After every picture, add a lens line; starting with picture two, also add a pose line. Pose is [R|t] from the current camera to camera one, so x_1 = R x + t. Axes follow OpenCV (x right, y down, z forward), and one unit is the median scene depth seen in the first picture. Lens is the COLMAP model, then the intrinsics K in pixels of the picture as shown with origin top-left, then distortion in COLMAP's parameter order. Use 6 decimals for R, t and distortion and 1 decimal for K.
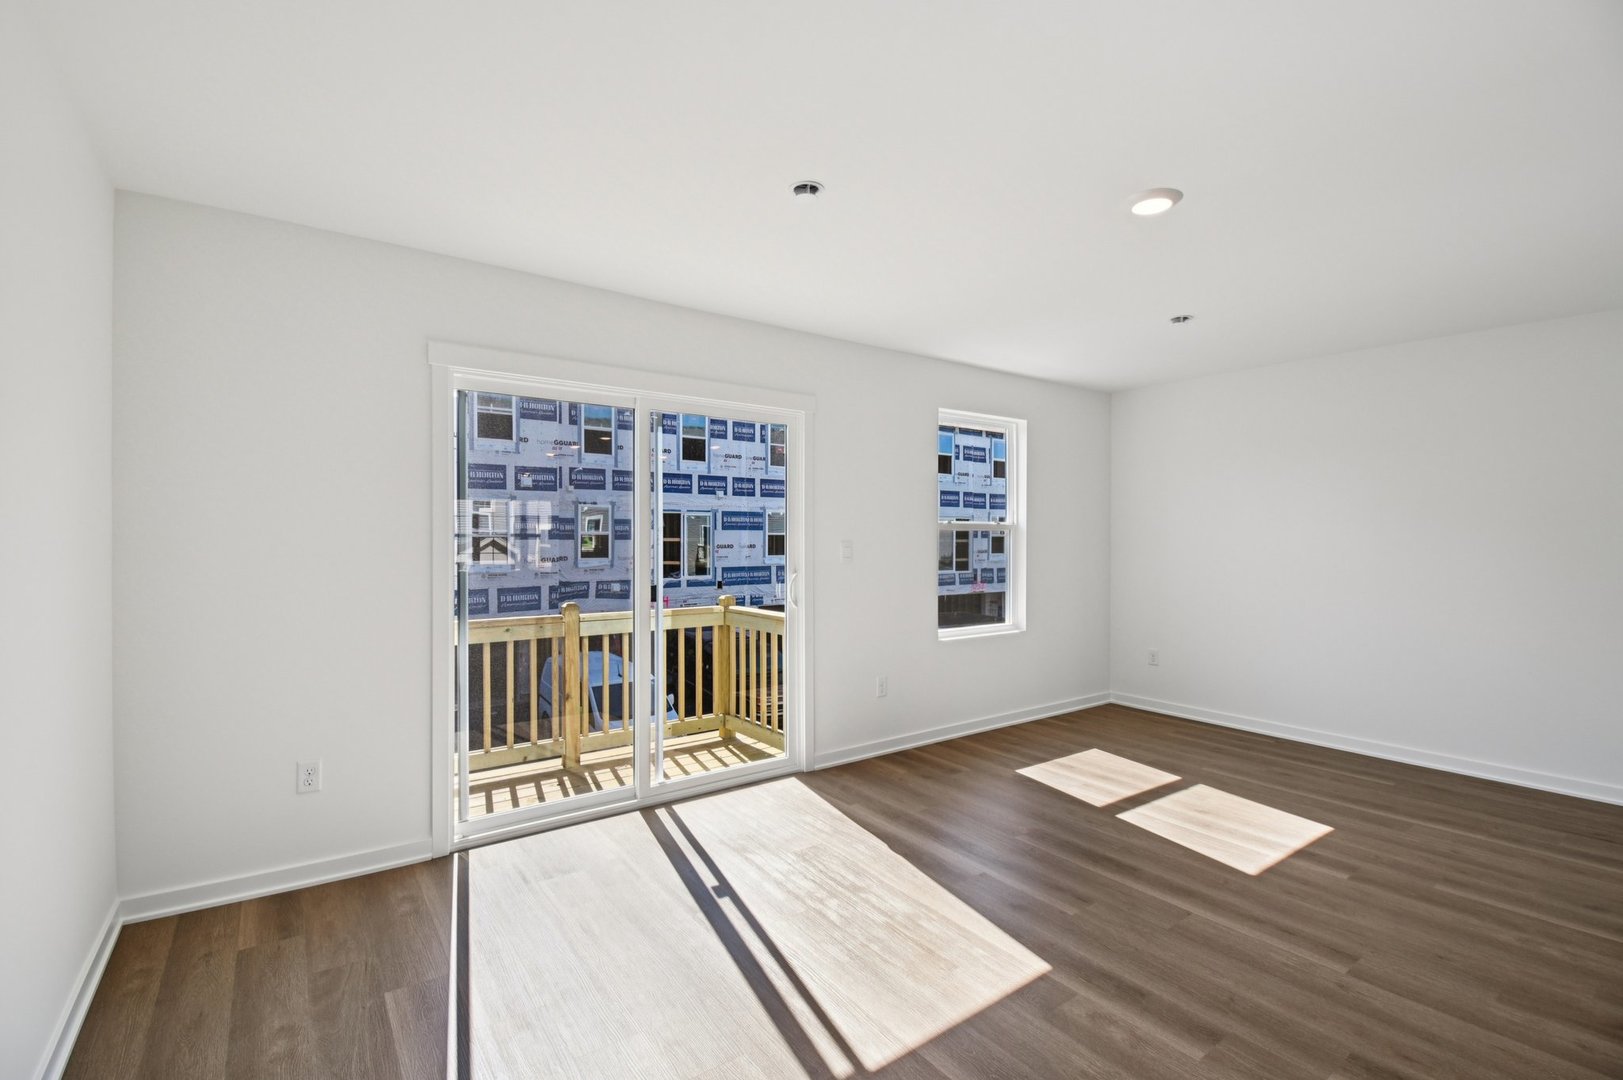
lens RADIAL K [[659.5, 0, 795.9], [0, 659.5, 535.7], [0, 0, 1]] dist [-0.012234, -0.010698]
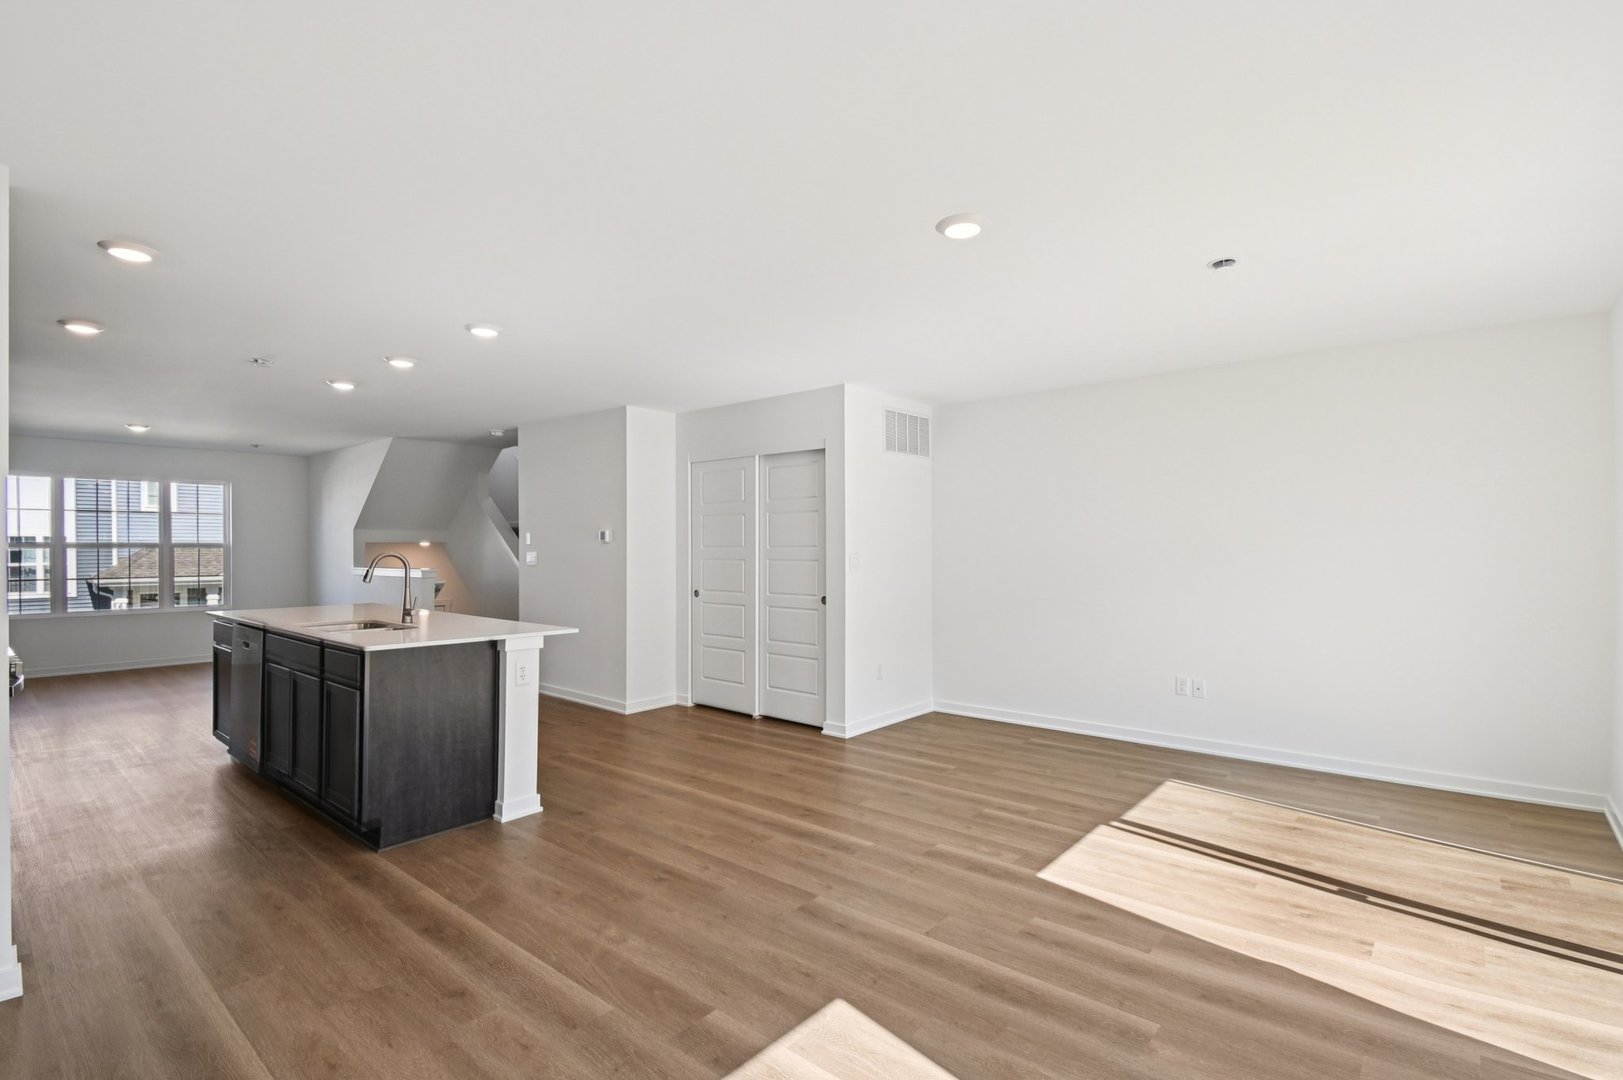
lens RADIAL K [[736.4, 0, 817.3], [0, 736.4, 537.5], [0, 0, 1]] dist [0.032644, -0.029472]
pose [[-0.959876, 0.000485, -0.280423, 1.155731], [0.002772, 0.999966, -0.007759, 0.001350], [0.280410, -0.008225, -0.959845, 2.178422]]
